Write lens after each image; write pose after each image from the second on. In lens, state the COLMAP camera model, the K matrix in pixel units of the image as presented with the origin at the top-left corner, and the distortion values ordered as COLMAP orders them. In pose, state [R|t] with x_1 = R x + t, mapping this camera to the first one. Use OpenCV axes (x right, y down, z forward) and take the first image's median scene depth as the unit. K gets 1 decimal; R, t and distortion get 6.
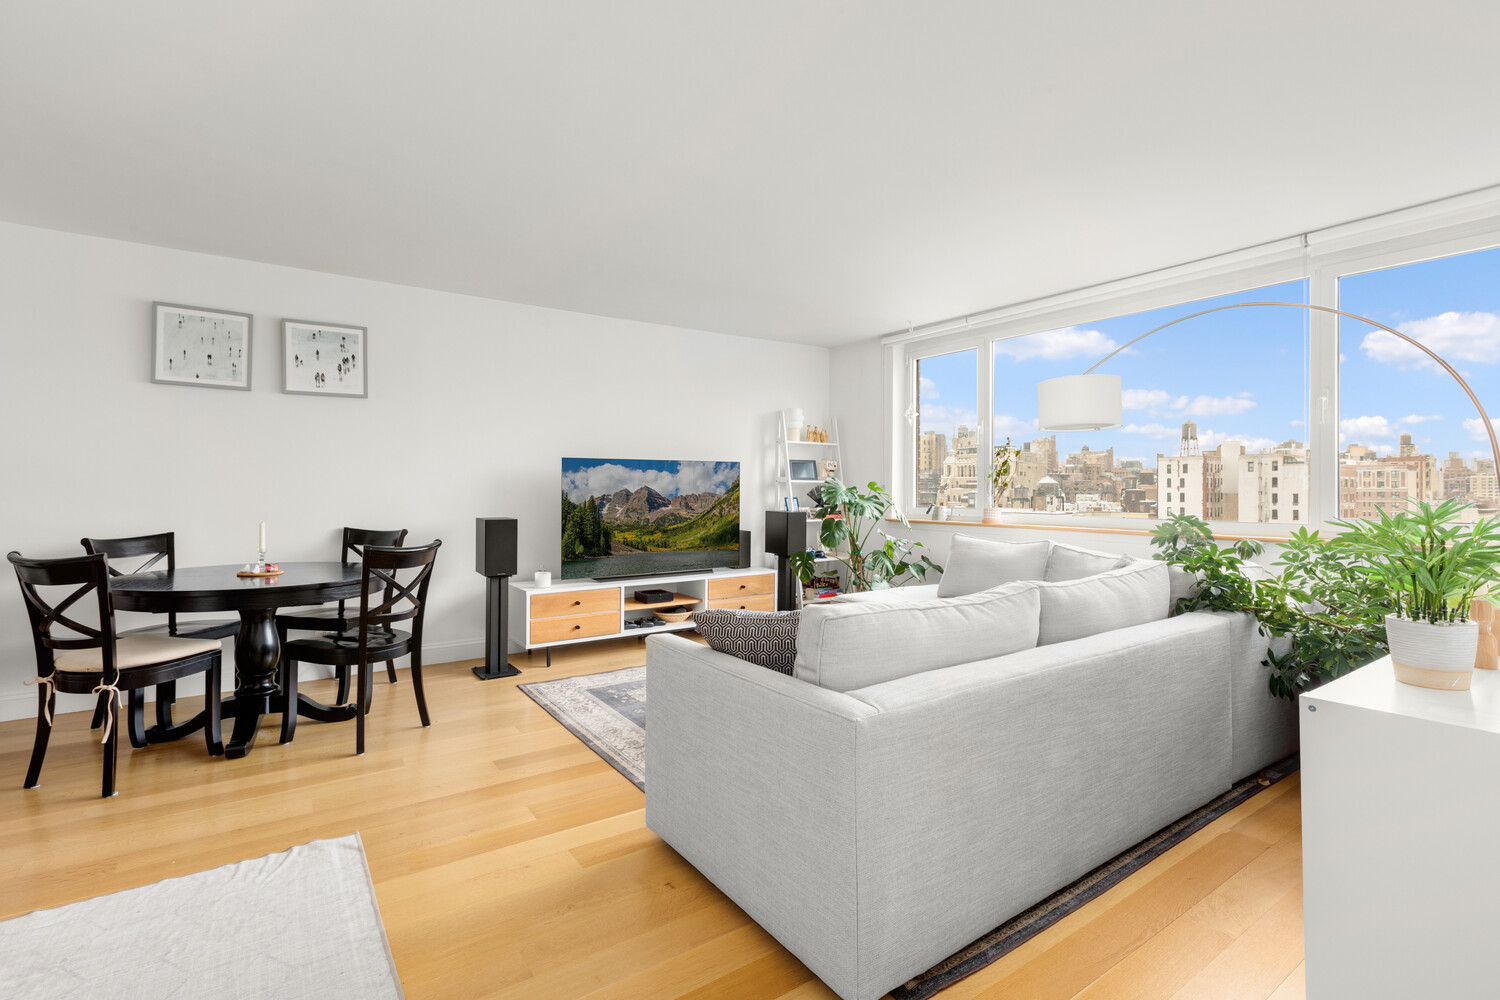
lens RADIAL K [[692.6, 0, 756.8], [0, 692.6, 488.8], [0, 0, 1]] dist [0.001972, 0.000093]
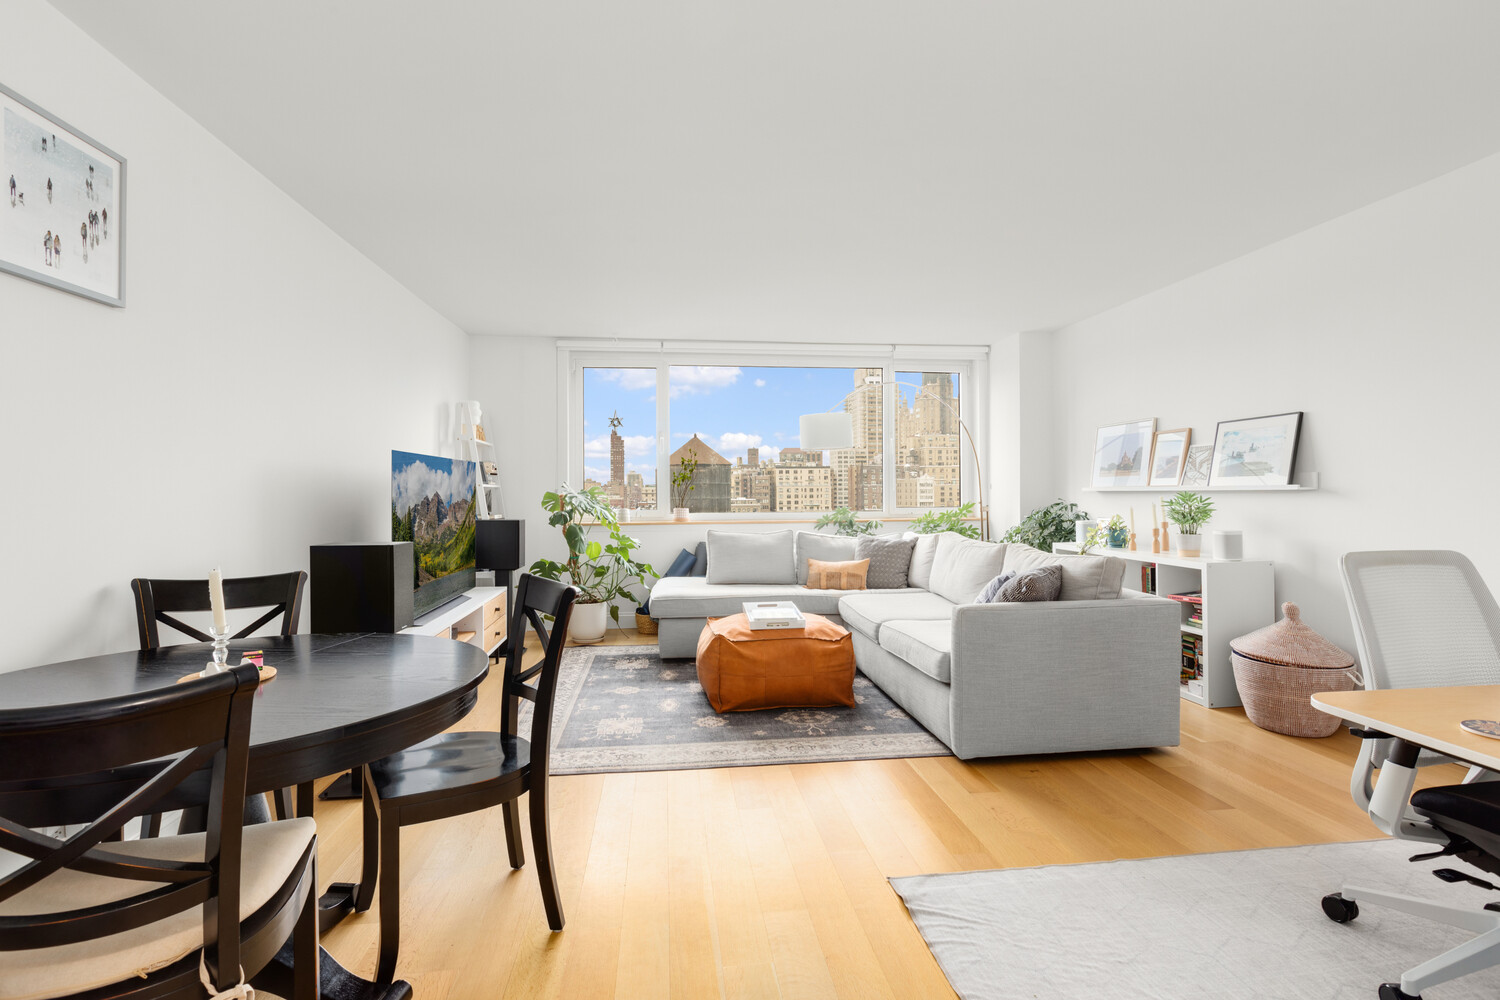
lens RADIAL K [[711.0, 0, 754.9], [0, 711.0, 497.7], [0, 0, 1]] dist [-0.003083, -0.000136]
pose [[0.473713, -0.010875, 0.880612, -0.820863], [0.007735, 0.999937, 0.008188, -0.000421], [-0.880646, 0.002933, 0.473767, 0.402021]]
